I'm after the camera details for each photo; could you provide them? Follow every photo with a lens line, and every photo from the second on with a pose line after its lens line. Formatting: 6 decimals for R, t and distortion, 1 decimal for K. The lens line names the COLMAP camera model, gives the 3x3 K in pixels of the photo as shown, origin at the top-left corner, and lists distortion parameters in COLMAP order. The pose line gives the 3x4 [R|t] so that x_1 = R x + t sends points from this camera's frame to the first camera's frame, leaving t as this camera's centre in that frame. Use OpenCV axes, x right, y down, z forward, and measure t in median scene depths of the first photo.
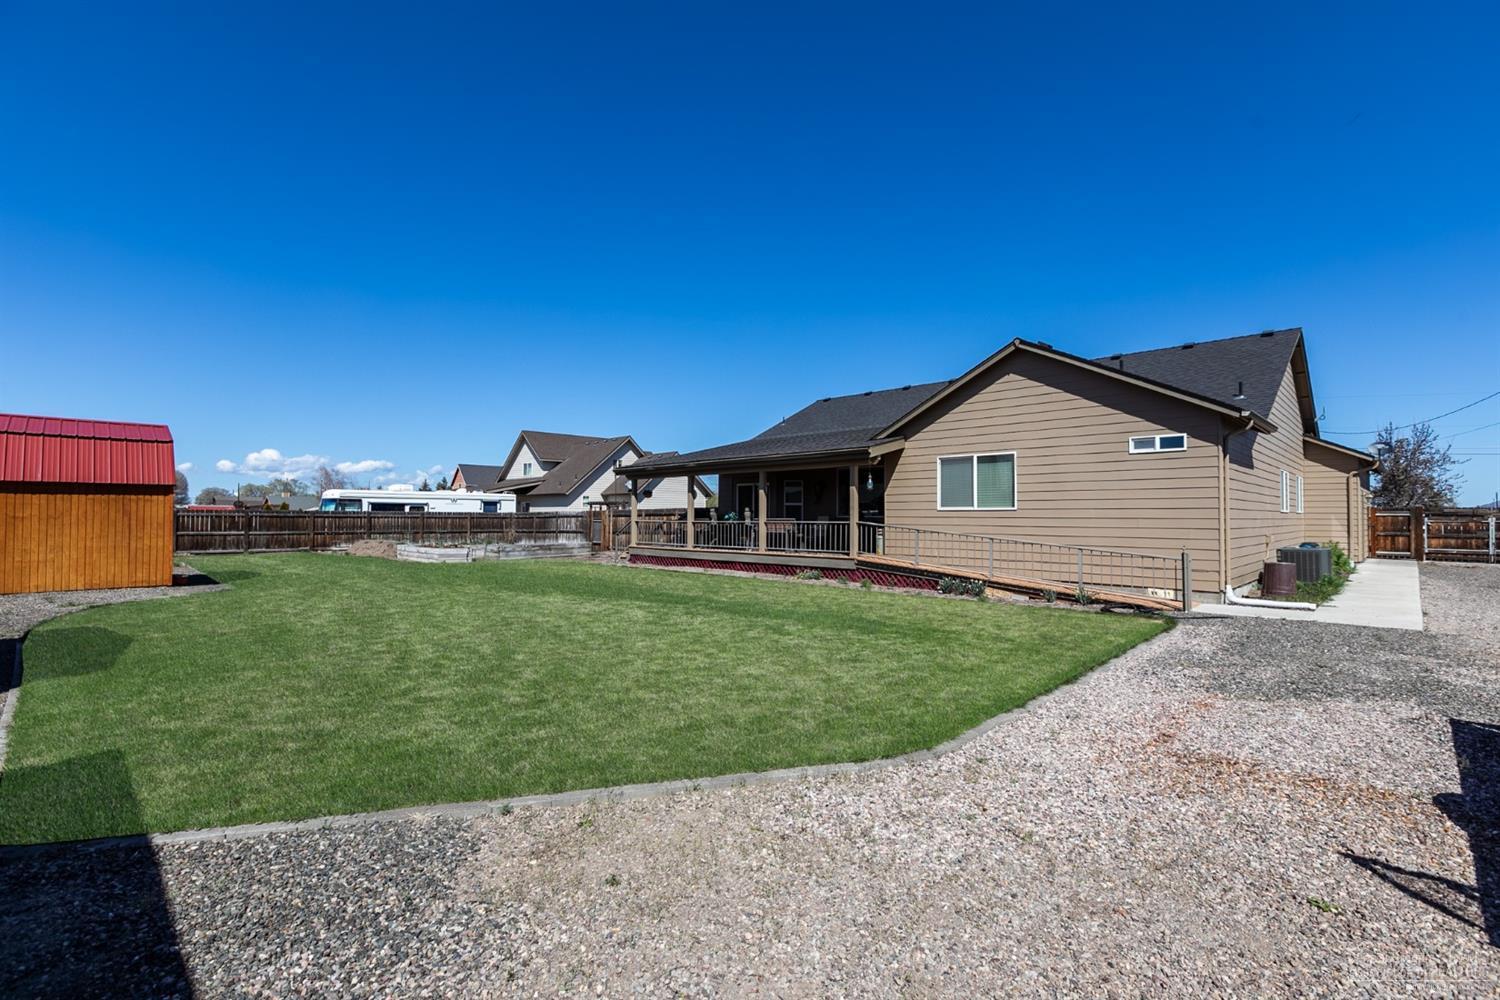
lens RADIAL K [[715.3, 0, 748.7], [0, 715.3, 500.3], [0, 0, 1]] dist [-0.001786, -0.000959]
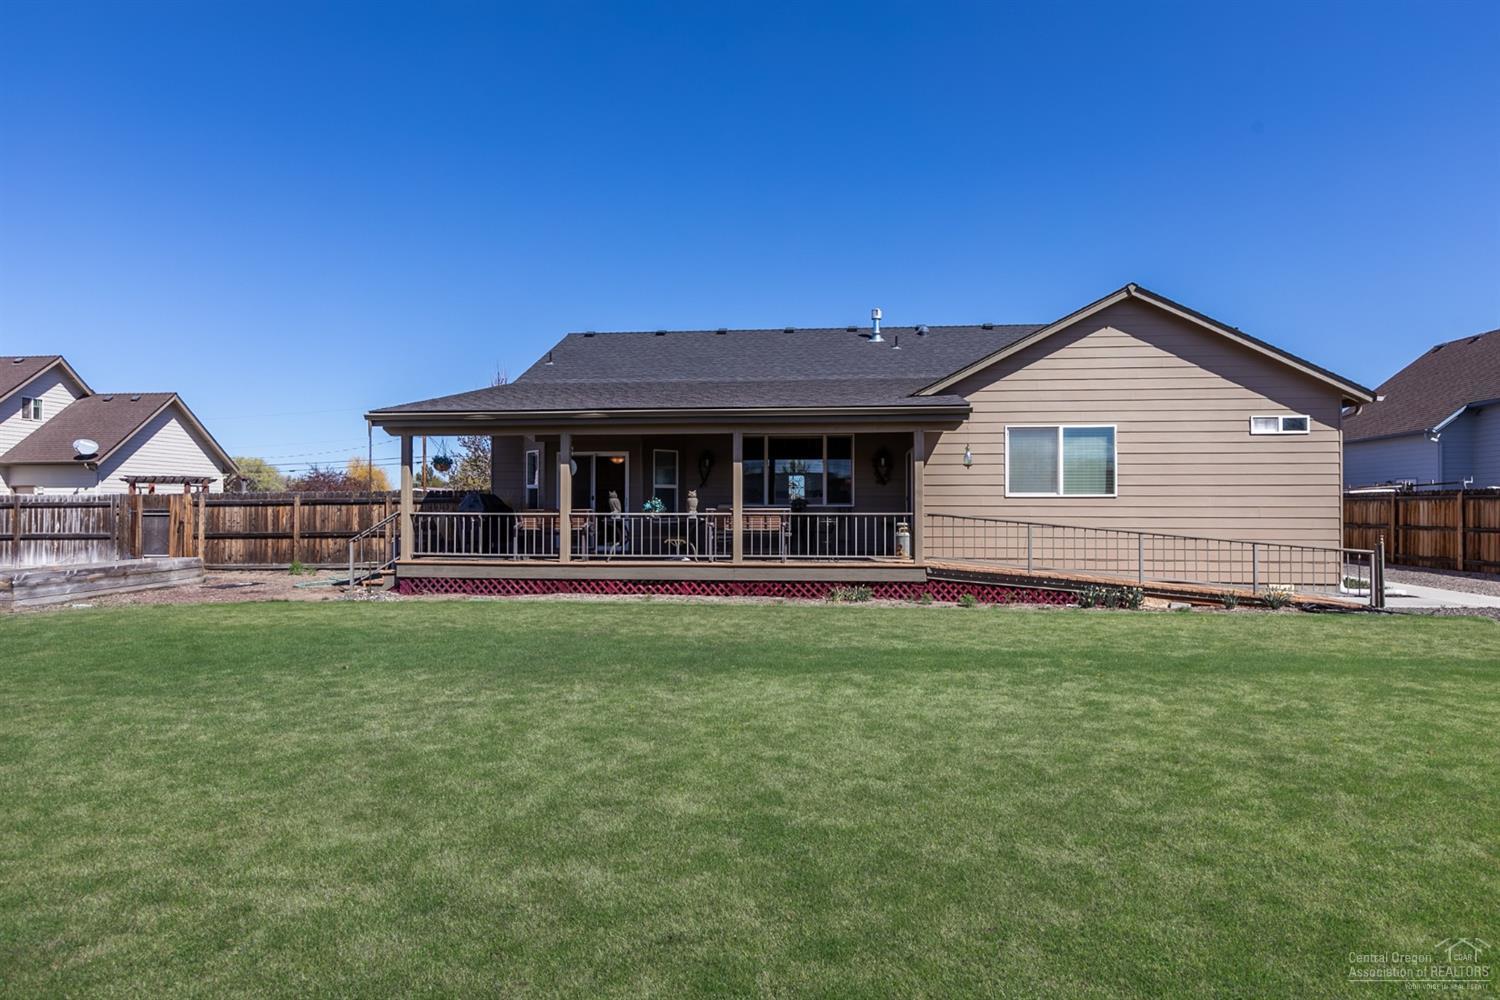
lens RADIAL K [[827.9, 0, 750.2], [0, 827.9, 500.5], [0, 0, 1]] dist [0.003429, 0.000239]
pose [[0.761370, 0.001454, 0.648316, -0.497318], [-0.013750, 0.999809, 0.013905, 0.009328], [-0.648172, -0.019501, 0.761244, 0.505494]]
